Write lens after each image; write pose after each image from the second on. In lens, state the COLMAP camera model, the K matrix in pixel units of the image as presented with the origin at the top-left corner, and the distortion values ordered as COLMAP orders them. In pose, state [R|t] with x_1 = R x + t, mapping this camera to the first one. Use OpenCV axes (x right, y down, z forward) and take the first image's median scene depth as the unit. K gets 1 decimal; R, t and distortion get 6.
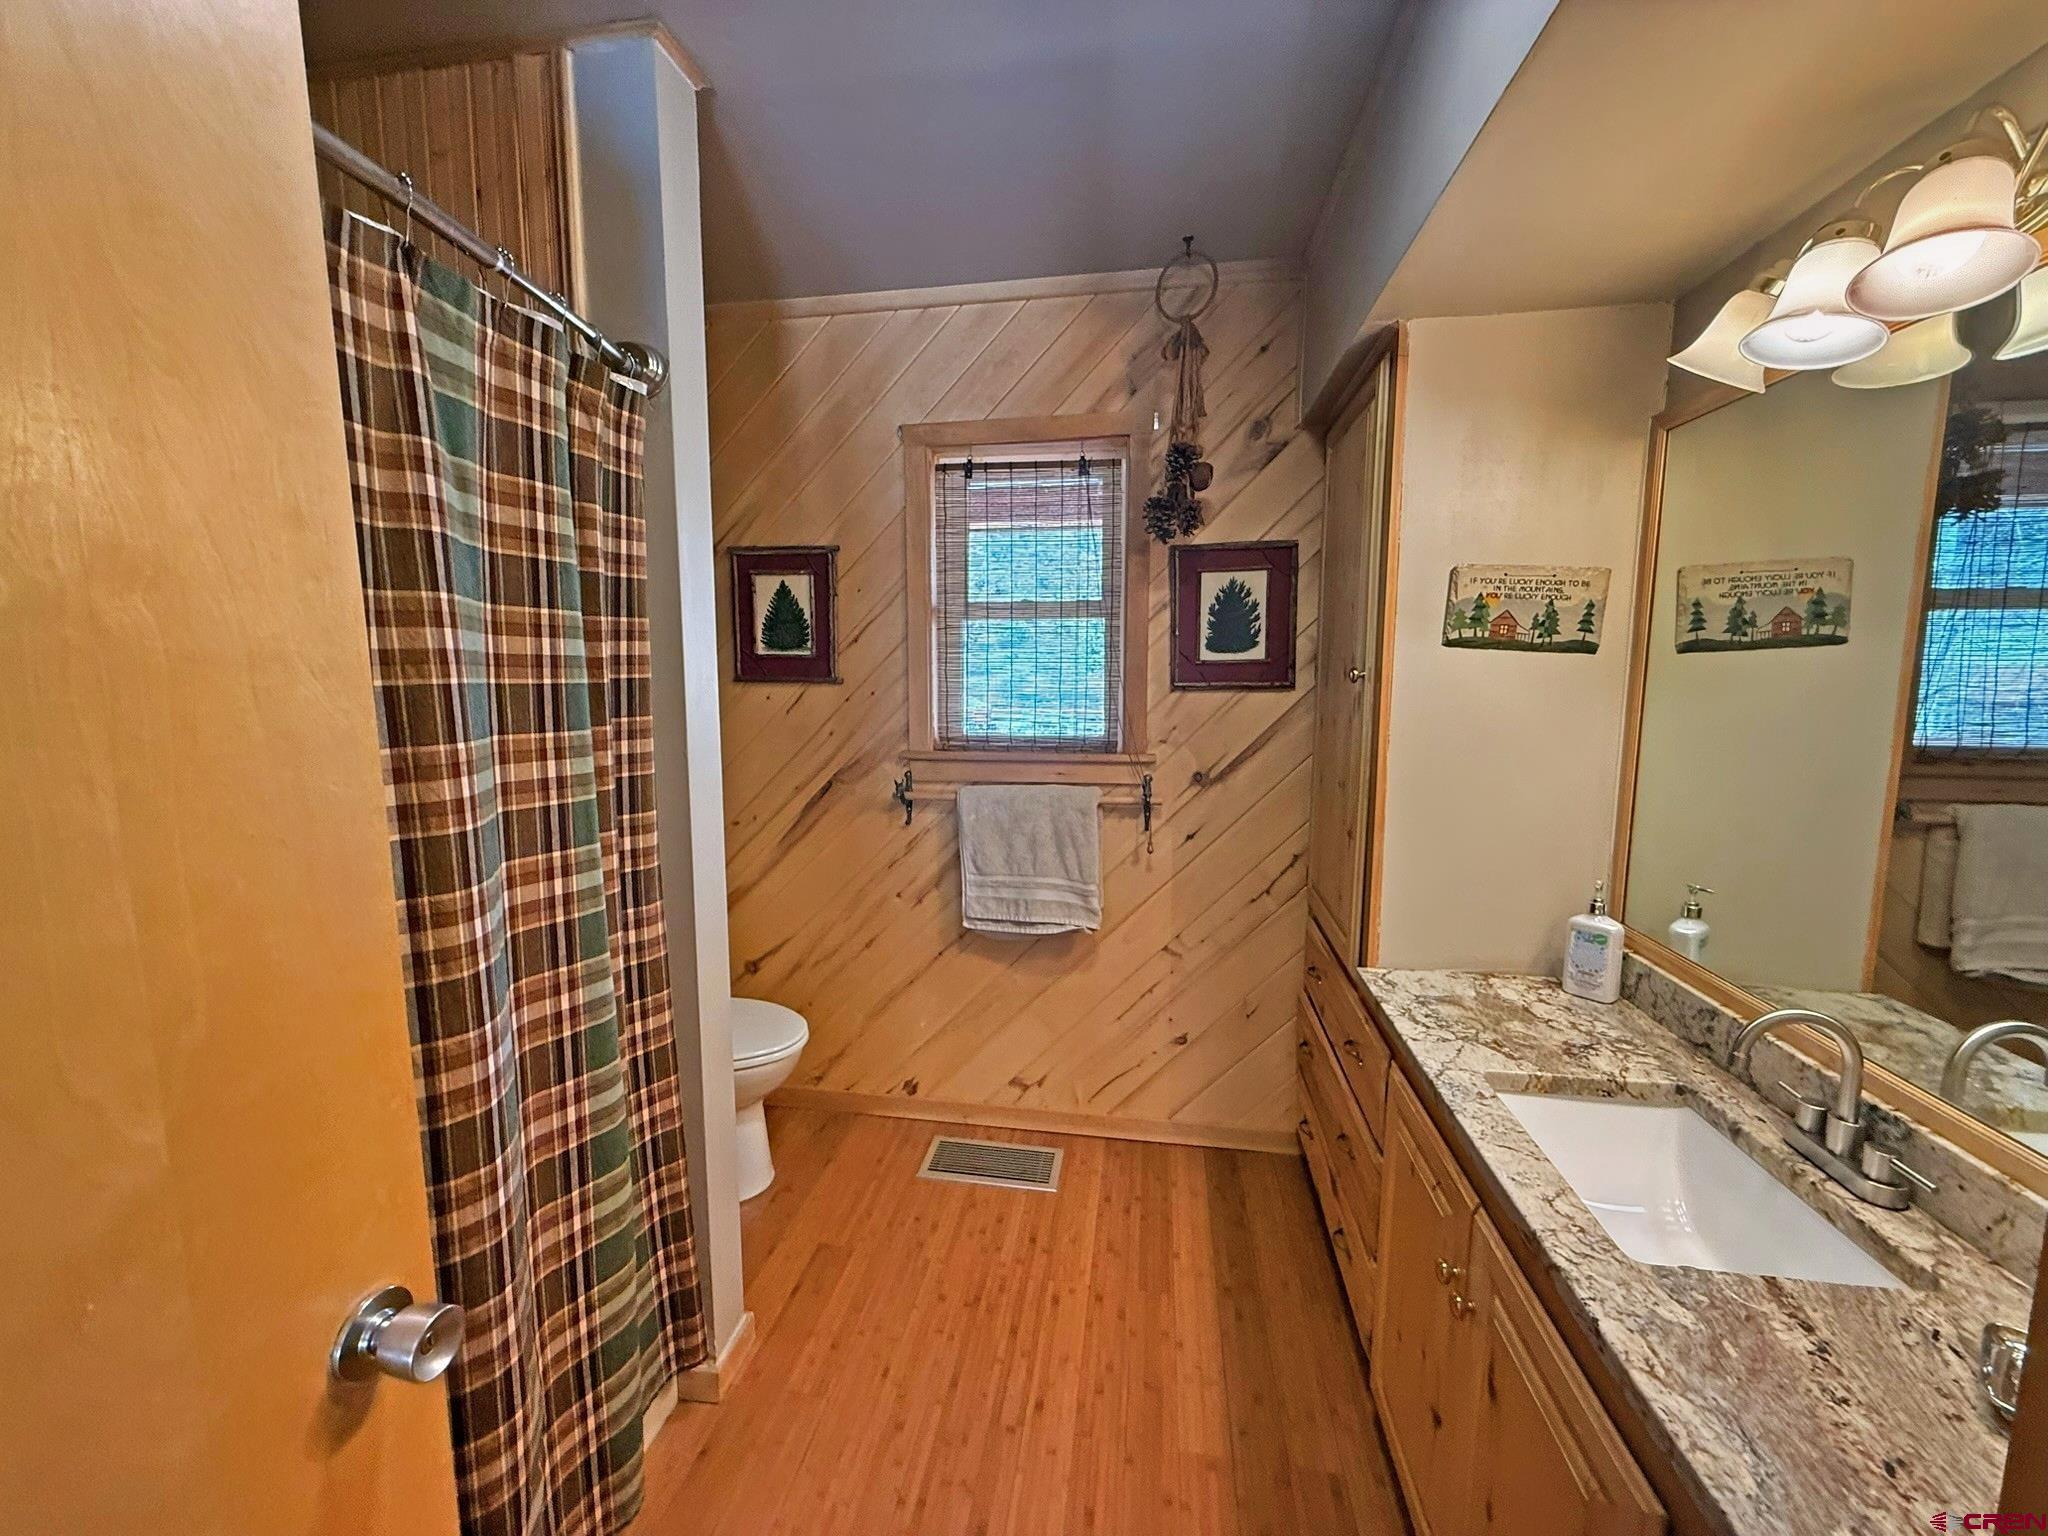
lens RADIAL K [[824.2, 0, 1027.0], [0, 824.2, 758.1], [0, 0, 1]] dist [0.002119, 0.000188]
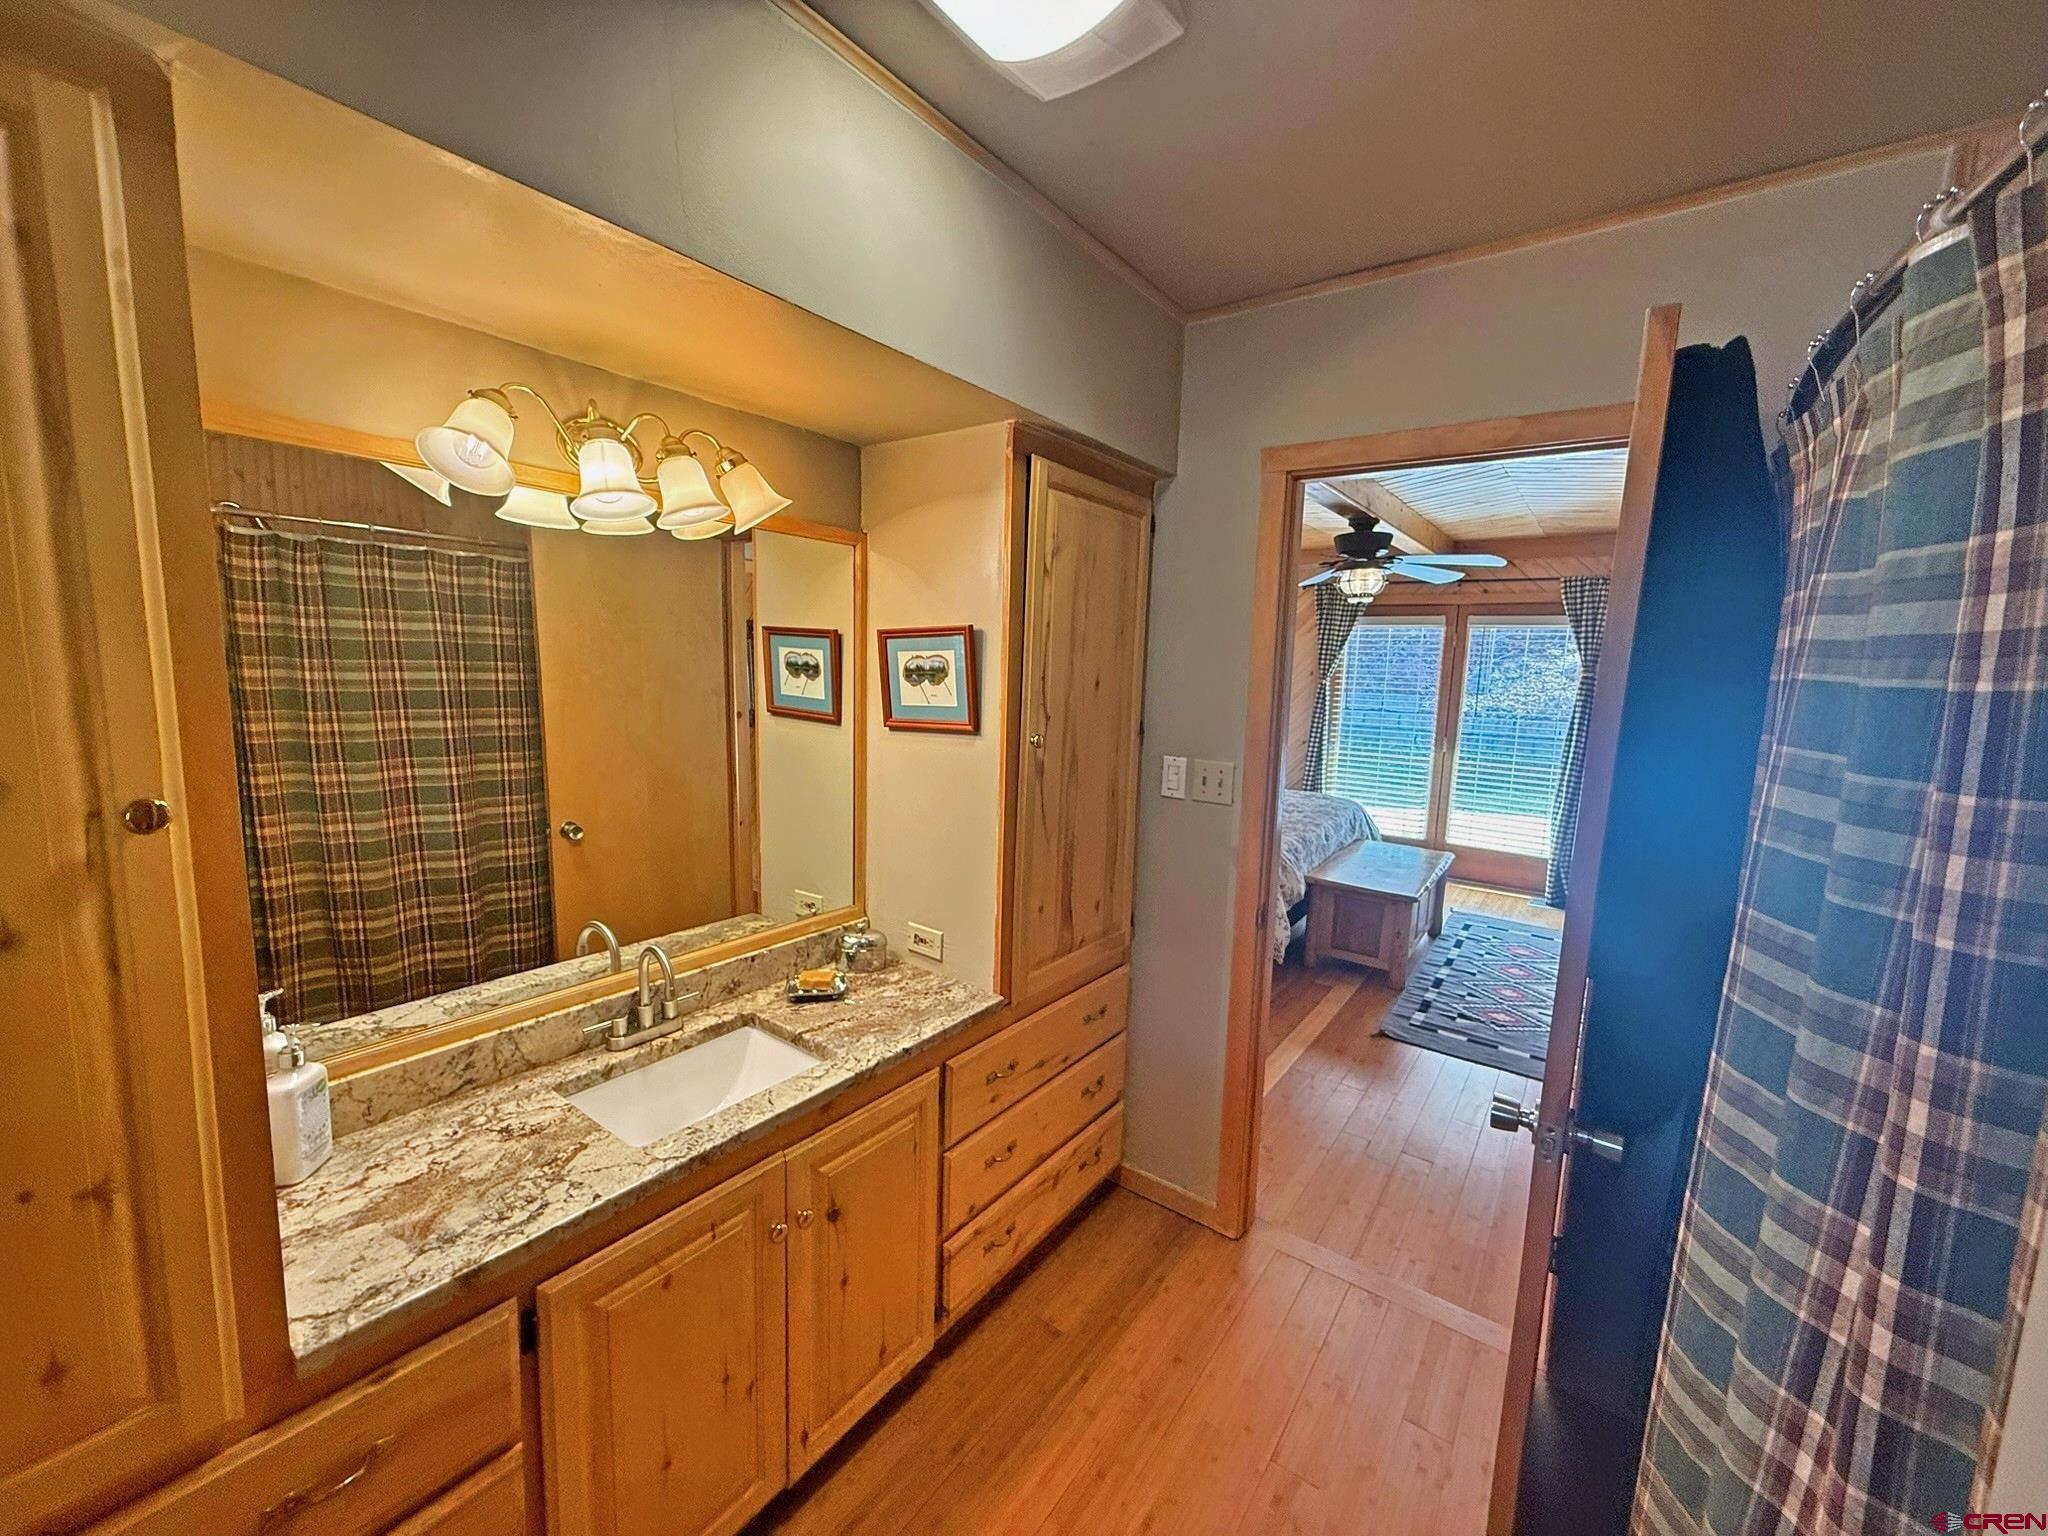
lens RADIAL K [[824.2, 0, 1034.6], [0, 824.2, 767.8], [0, 0, 1]] dist [0.002119, 0.000188]
pose [[-0.887600, -0.102216, 0.449129, -0.275941], [0.008351, 0.971335, 0.237568, -0.295648], [-0.460538, 0.214616, -0.861304, 1.453818]]
